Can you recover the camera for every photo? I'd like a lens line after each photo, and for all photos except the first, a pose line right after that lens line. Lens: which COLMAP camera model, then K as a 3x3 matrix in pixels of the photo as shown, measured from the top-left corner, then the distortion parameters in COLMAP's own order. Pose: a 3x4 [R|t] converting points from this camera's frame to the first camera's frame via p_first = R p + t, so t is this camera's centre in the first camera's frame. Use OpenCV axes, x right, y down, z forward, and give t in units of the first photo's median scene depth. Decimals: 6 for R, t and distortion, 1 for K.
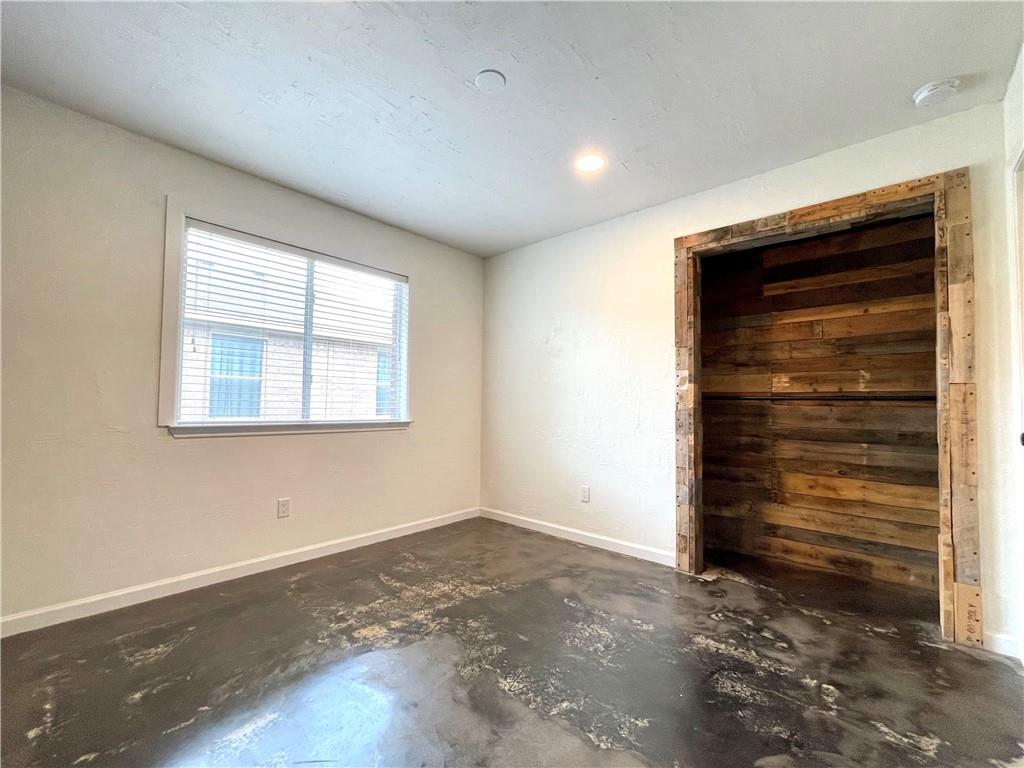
lens RADIAL K [[422.1, 0, 509.5], [0, 422.1, 386.3], [0, 0, 1]] dist [-0.000645, -0.000089]
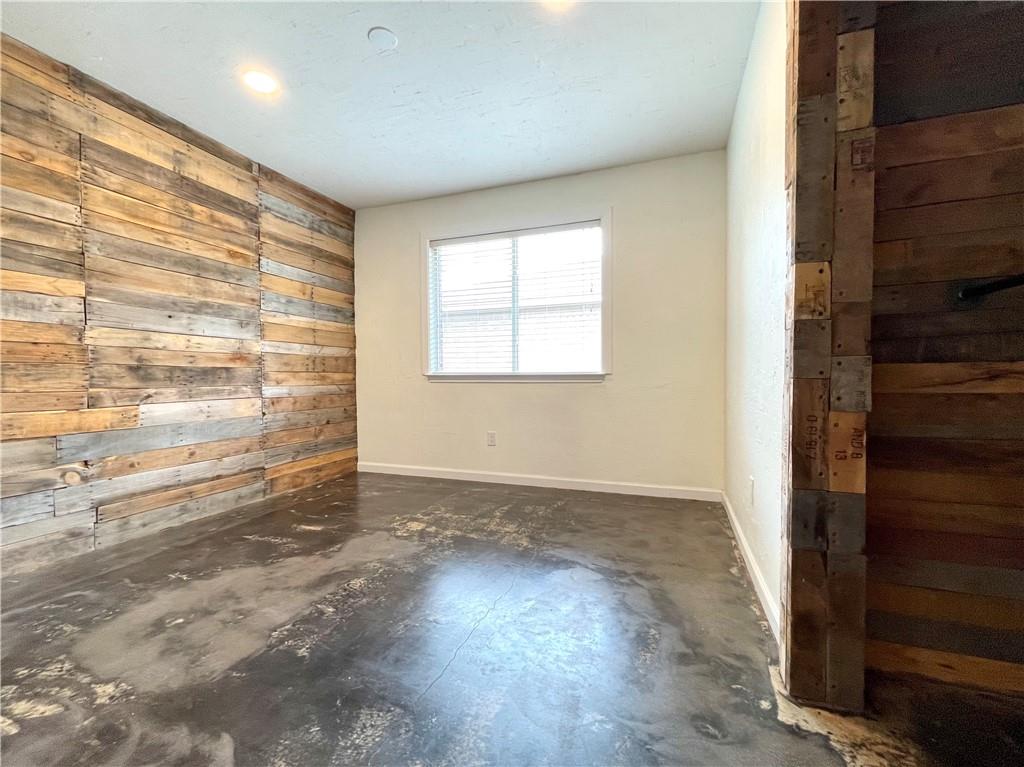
lens RADIAL K [[413.6, 0, 480.8], [0, 413.6, 385.1], [0, 0, 1]] dist [0.000395, 0.000185]
pose [[0.375379, 0.009547, -0.926822, 0.729904], [0.056173, 0.997875, 0.033031, 0.088711], [0.925167, -0.064462, 0.374045, 0.569589]]
